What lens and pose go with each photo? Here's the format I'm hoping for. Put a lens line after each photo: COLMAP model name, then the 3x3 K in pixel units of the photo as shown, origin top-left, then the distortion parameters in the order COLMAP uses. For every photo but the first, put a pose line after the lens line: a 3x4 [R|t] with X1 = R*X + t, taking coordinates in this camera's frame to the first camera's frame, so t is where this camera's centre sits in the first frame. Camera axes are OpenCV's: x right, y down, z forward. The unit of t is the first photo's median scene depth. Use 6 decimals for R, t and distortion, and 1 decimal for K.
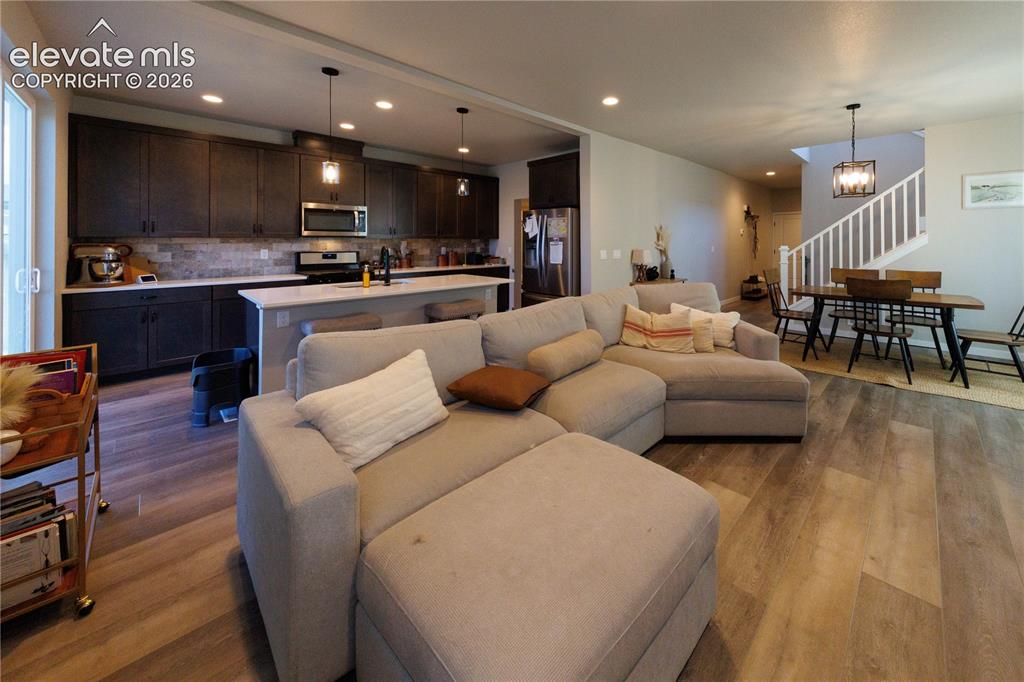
lens RADIAL K [[496.4, 0, 511.8], [0, 496.4, 347.3], [0, 0, 1]] dist [0.000969, 0.000493]
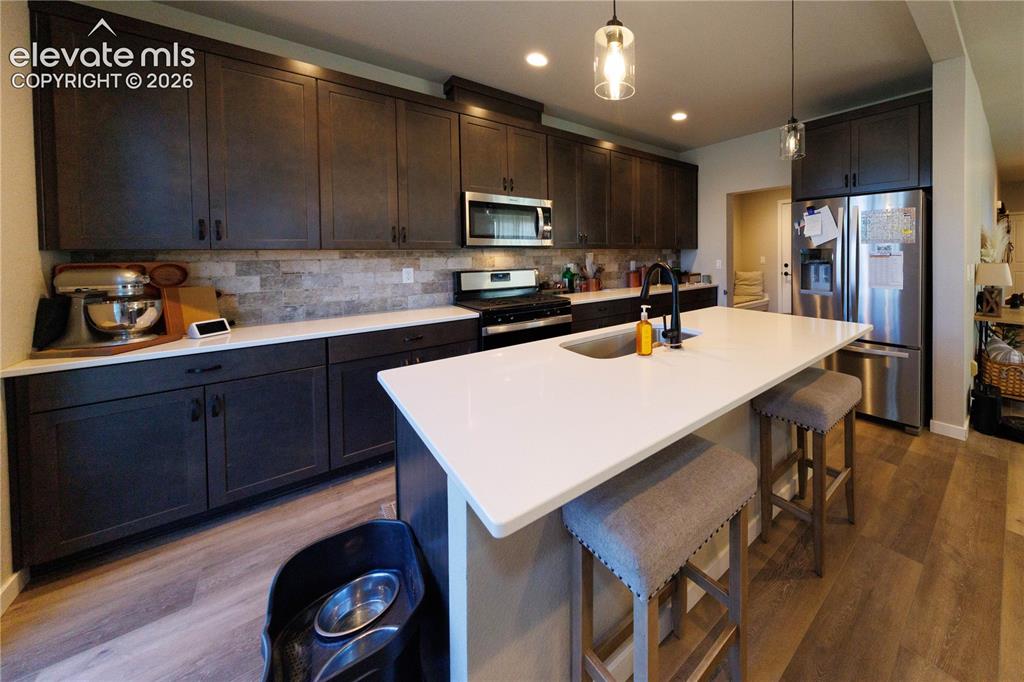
lens RADIAL K [[297.2, 0, 503.1], [0, 297.2, 338.4], [0, 0, 1]] dist [-0.000539, -0.000030]
pose [[0.998039, 0.008149, -0.062067, -0.352315], [-0.003952, 0.997715, 0.067449, -0.133539], [0.062475, -0.067071, 0.995790, 0.621814]]
